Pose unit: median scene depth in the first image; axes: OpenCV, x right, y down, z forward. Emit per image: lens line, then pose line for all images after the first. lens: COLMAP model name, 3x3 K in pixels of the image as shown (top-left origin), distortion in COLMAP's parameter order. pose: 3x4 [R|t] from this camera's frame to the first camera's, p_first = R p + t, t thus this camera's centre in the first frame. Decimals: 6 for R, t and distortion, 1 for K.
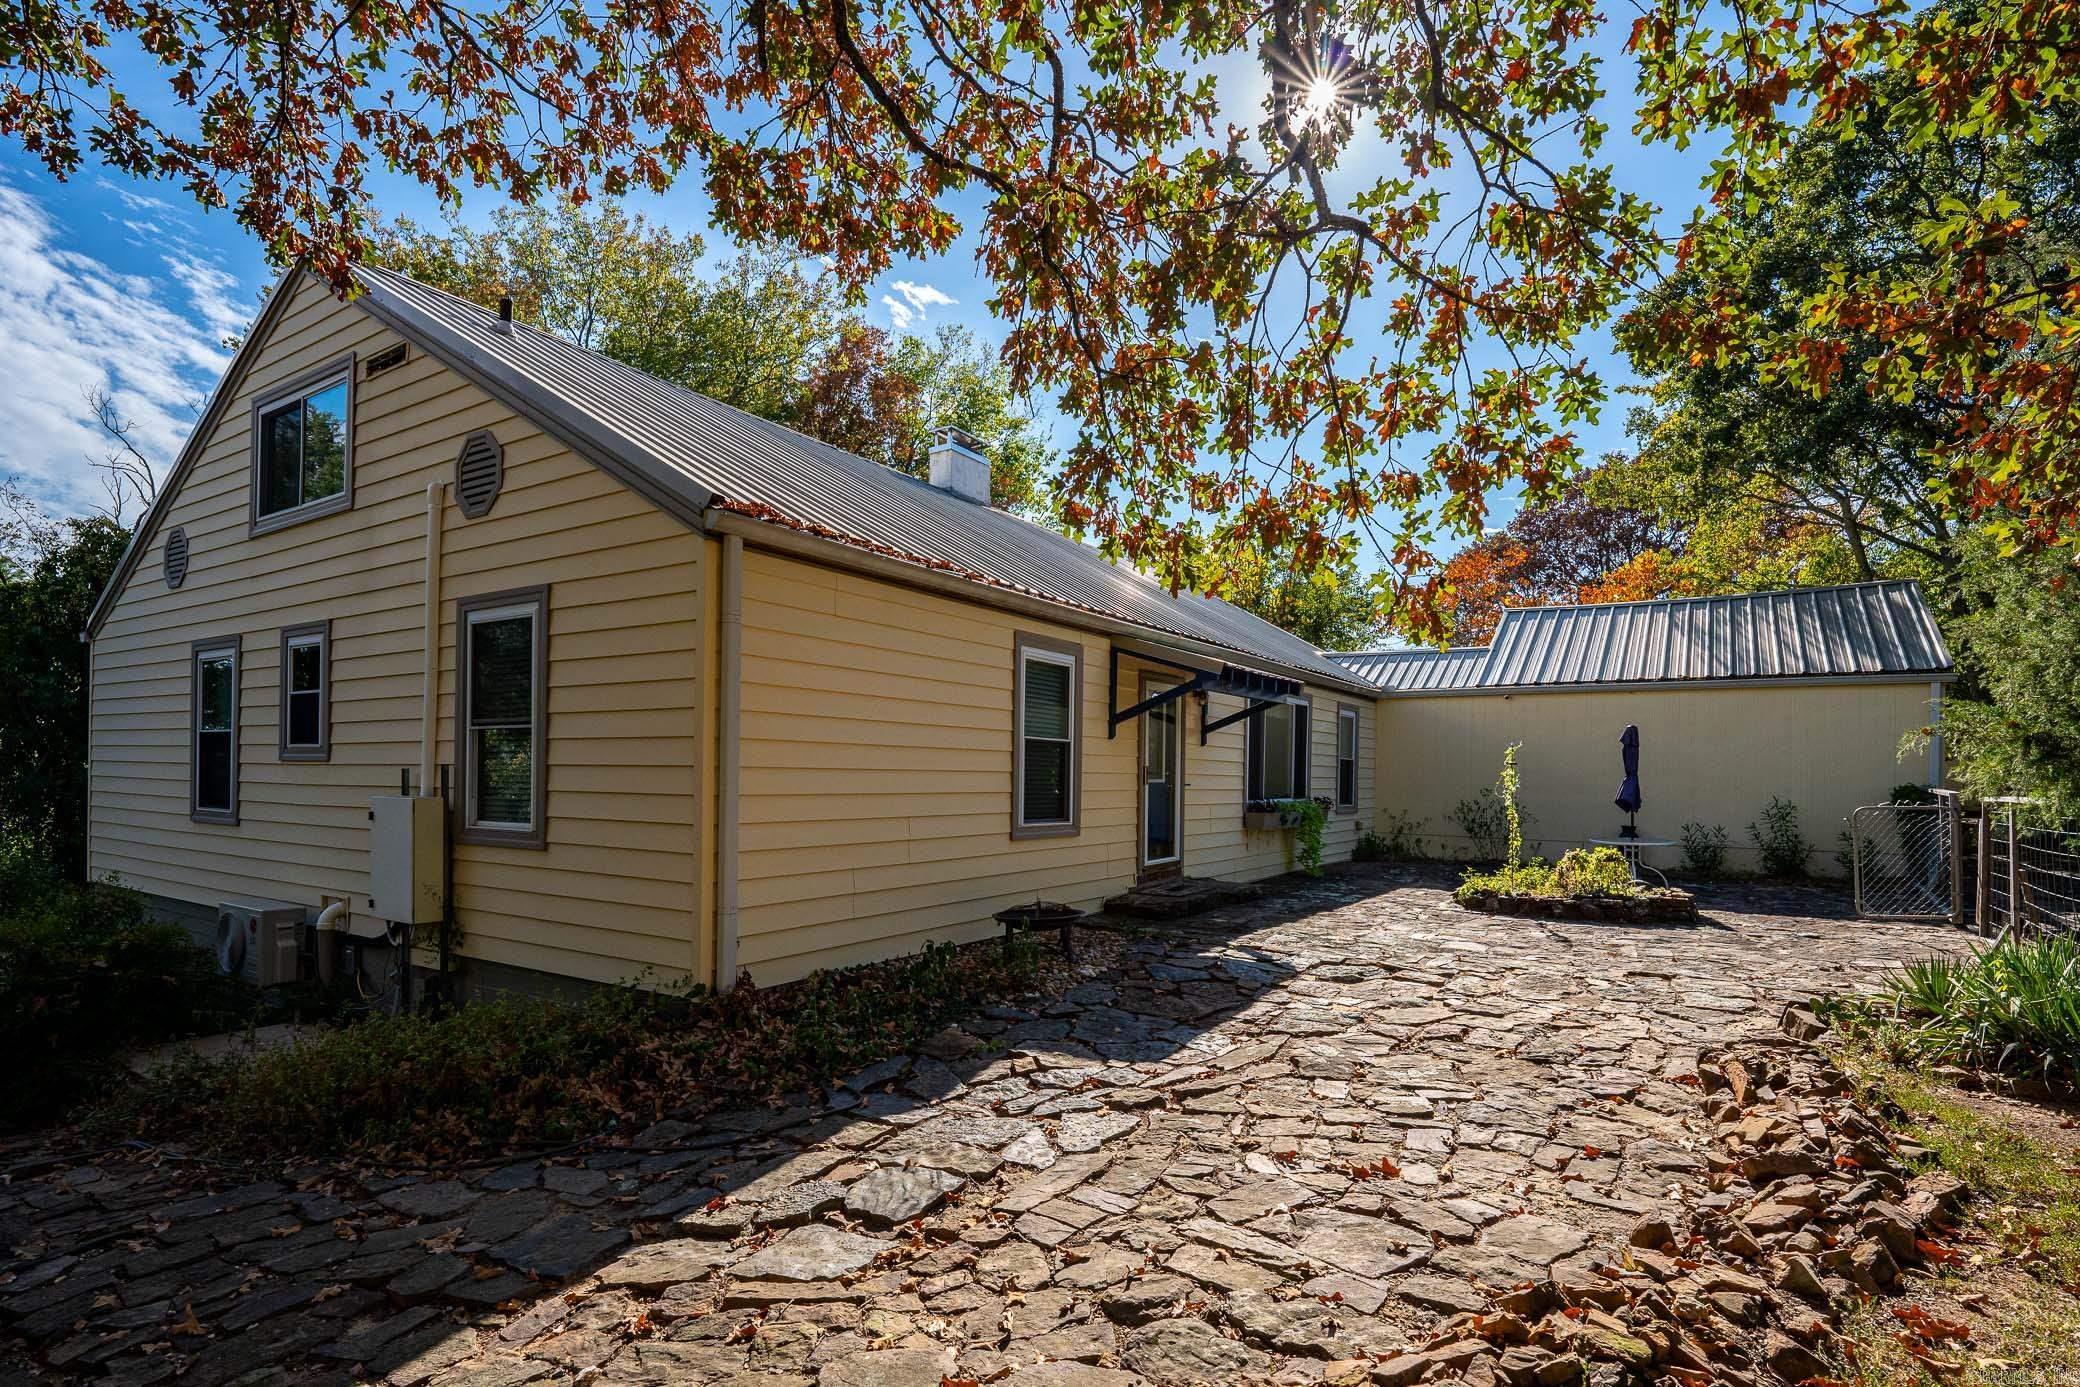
lens RADIAL K [[993.2, 0, 1040.0], [0, 993.2, 693.5], [0, 0, 1]] dist [-0.003575, -0.001257]
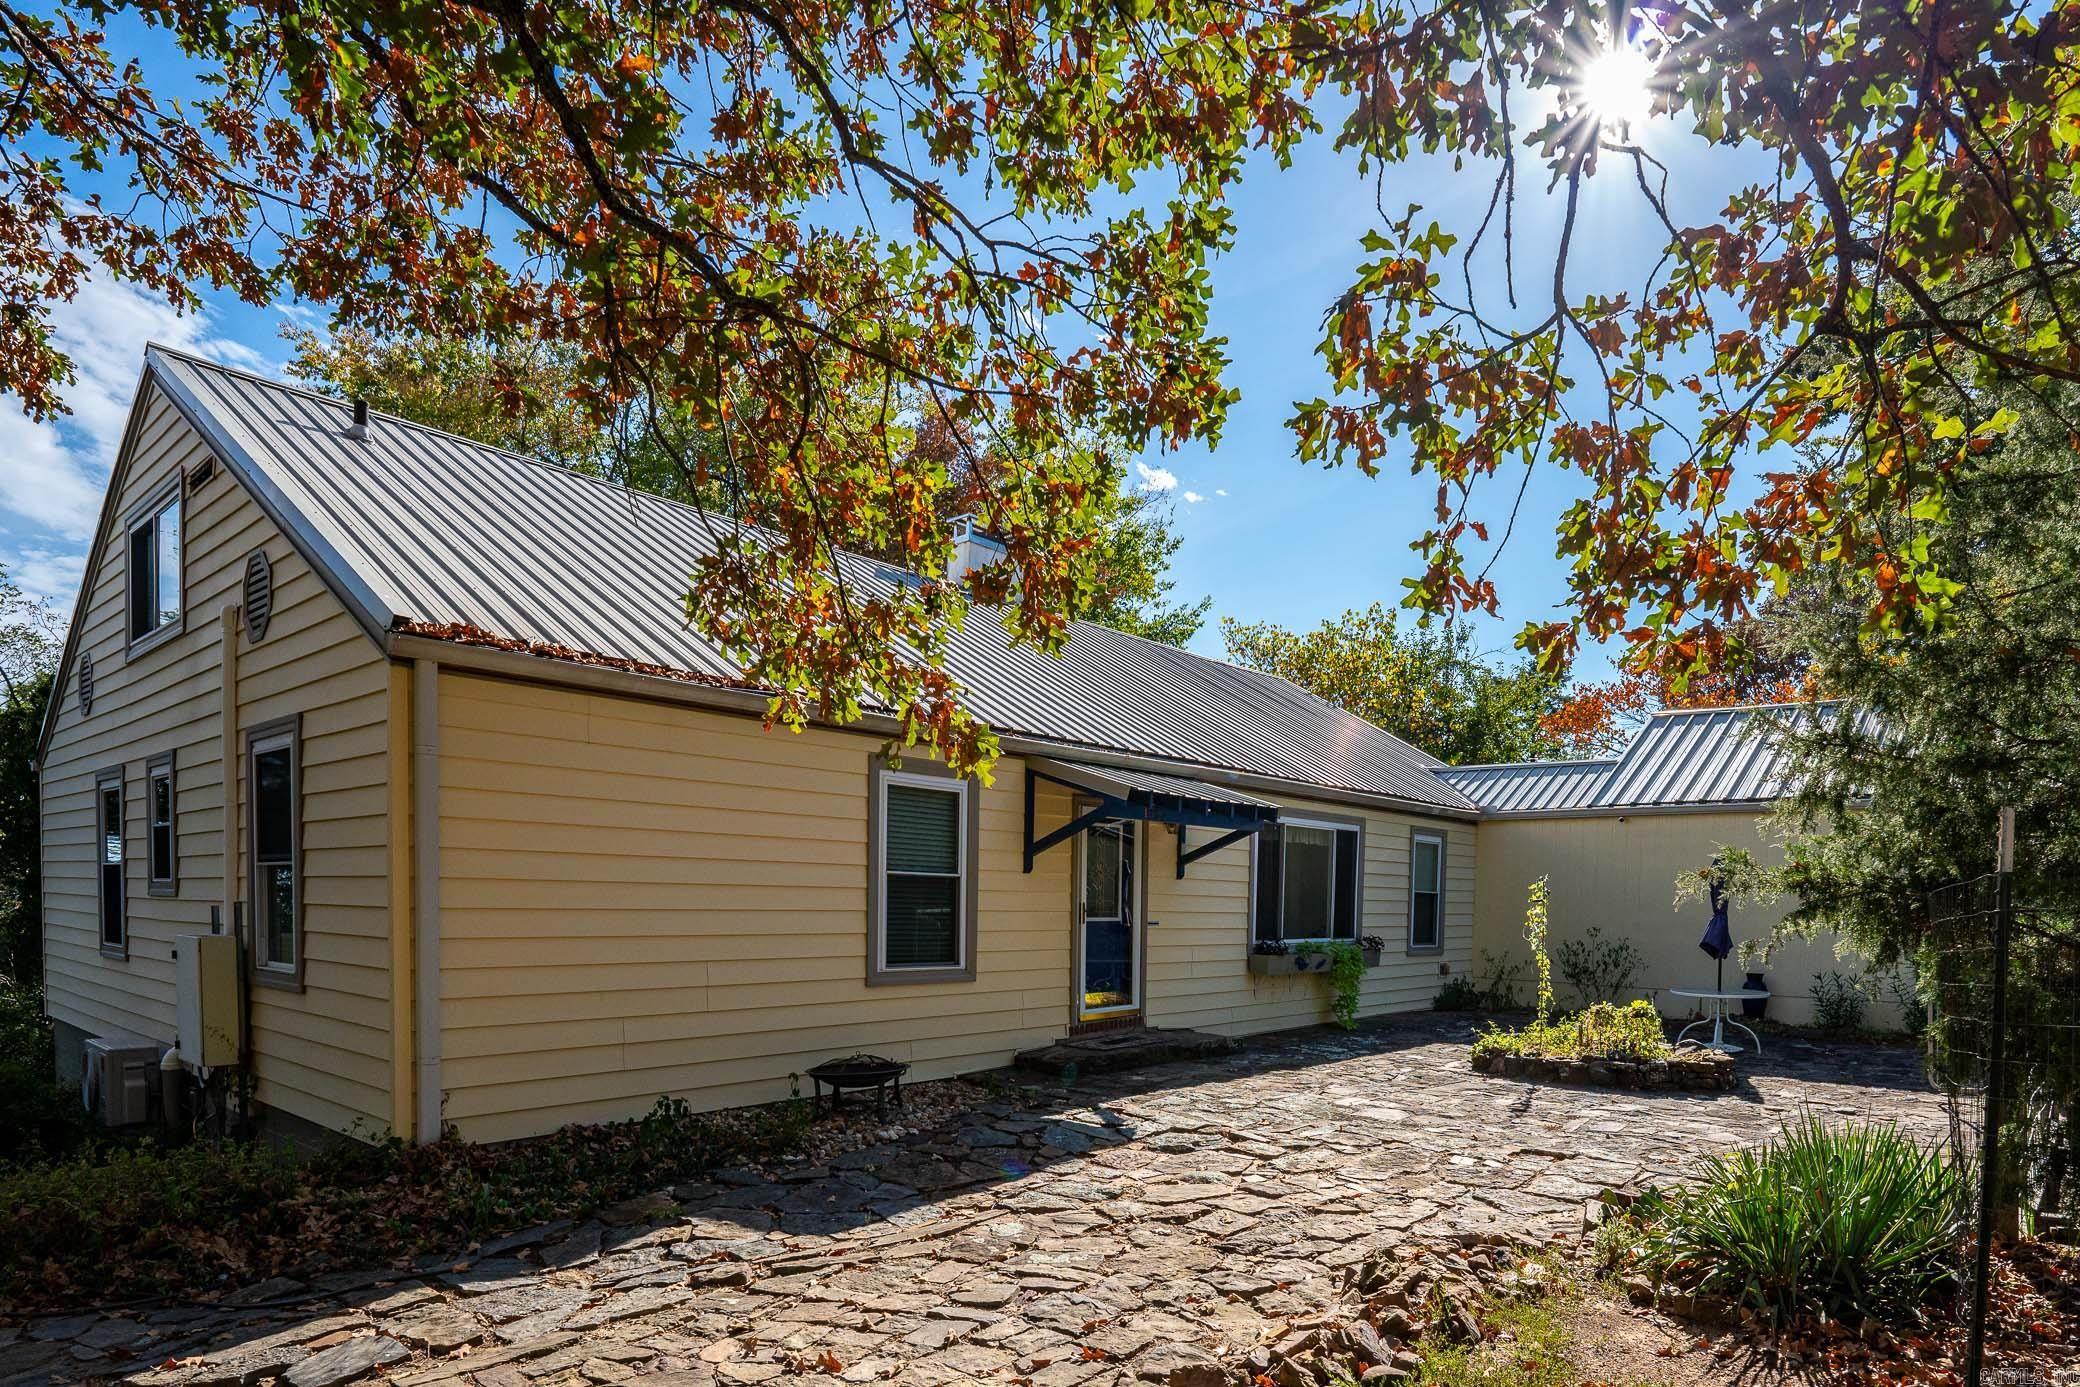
lens RADIAL K [[1117.9, 0, 1041.8], [0, 1117.9, 854.1], [0, 0, 1]] dist [-0.001355, -0.002115]
pose [[0.994533, -0.001184, -0.104418, 0.276864], [0.004843, 0.999383, 0.034790, -0.008359], [0.104313, -0.035105, 0.993925, 0.010299]]
